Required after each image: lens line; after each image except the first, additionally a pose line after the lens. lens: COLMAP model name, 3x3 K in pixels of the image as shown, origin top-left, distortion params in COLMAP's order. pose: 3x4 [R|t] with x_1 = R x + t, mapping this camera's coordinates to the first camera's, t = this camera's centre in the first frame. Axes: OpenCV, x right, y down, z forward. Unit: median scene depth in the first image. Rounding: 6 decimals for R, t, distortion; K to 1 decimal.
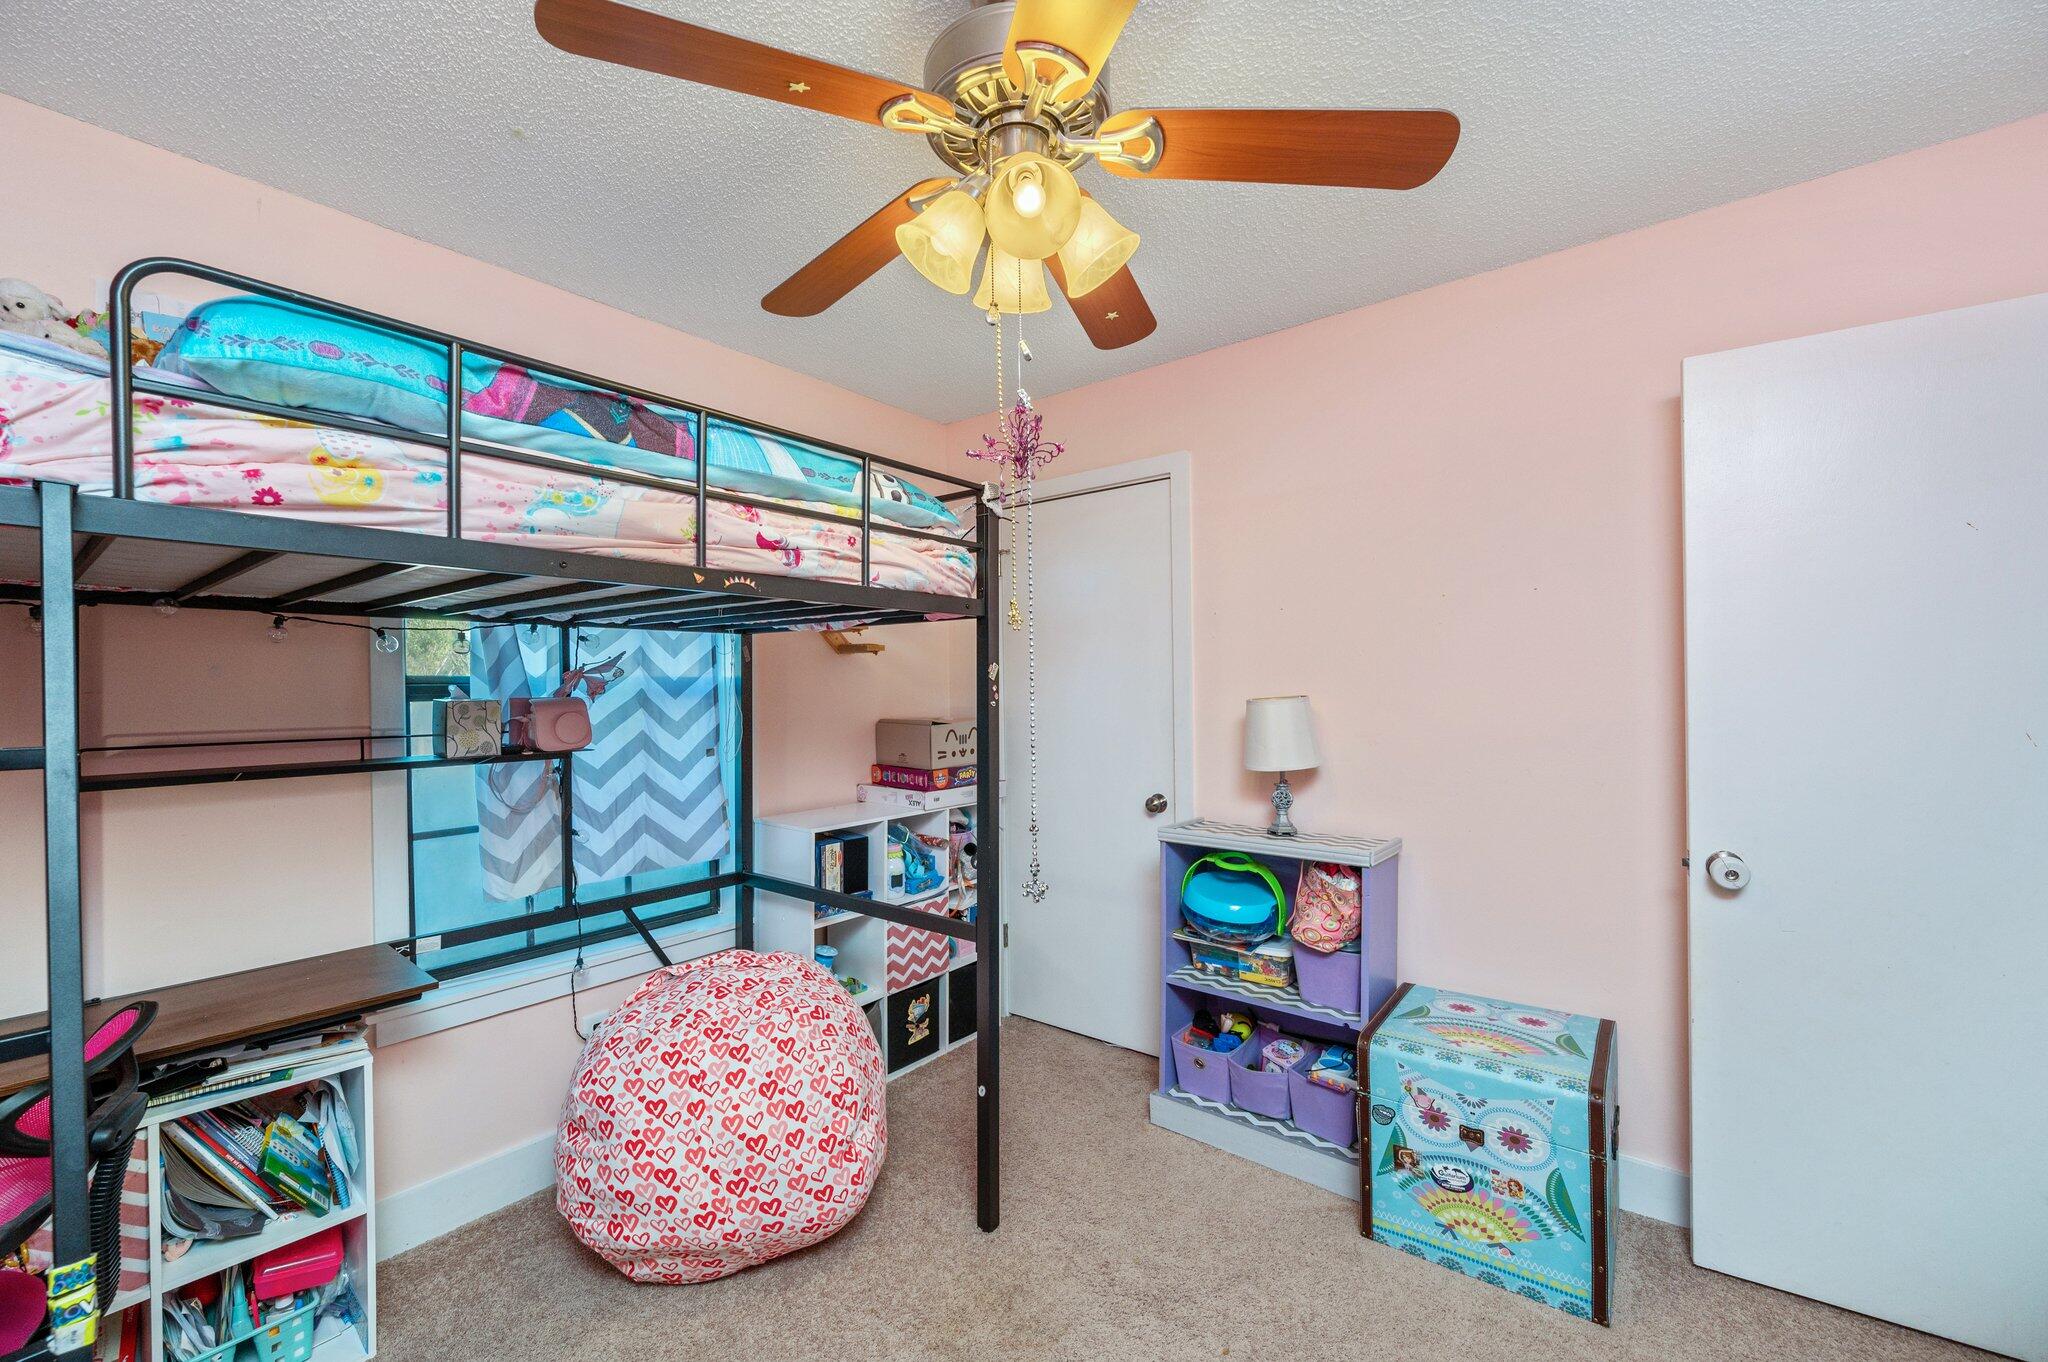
lens RADIAL K [[822.6, 0, 1023.1], [0, 822.6, 684.5], [0, 0, 1]] dist [-0.000268, 0.000063]
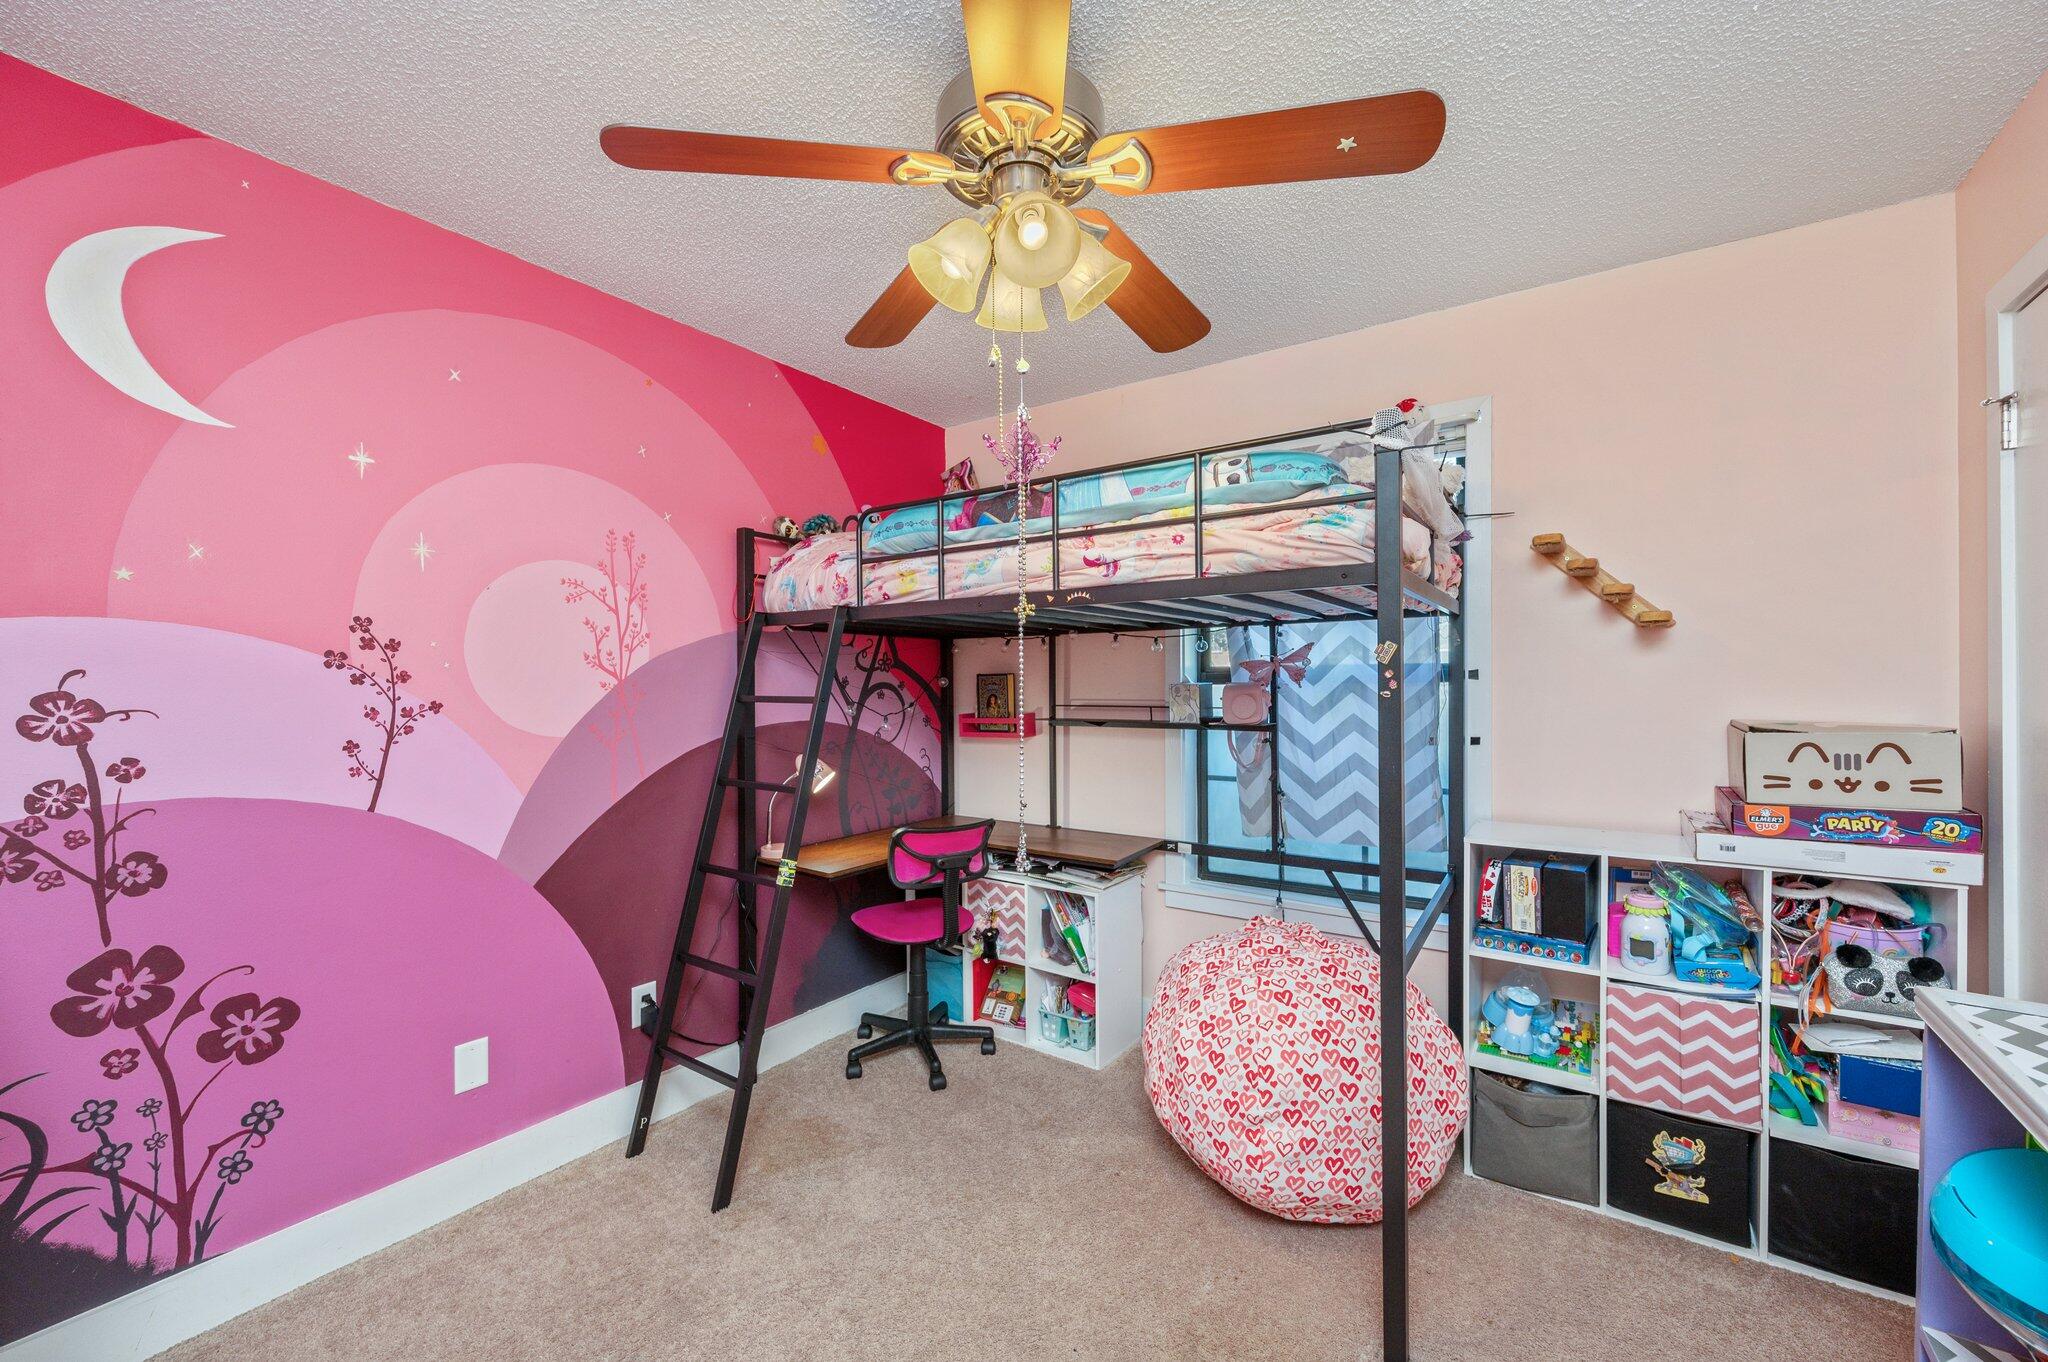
lens RADIAL K [[822.6, 0, 1024.2], [0, 822.6, 686.6], [0, 0, 1]] dist [-0.000268, 0.000063]
pose [[0.059649, 0.012775, -0.998138, 0.821589], [0.009174, 0.999869, 0.013345, 0.002668], [0.998177, -0.009953, 0.059524, 0.699919]]
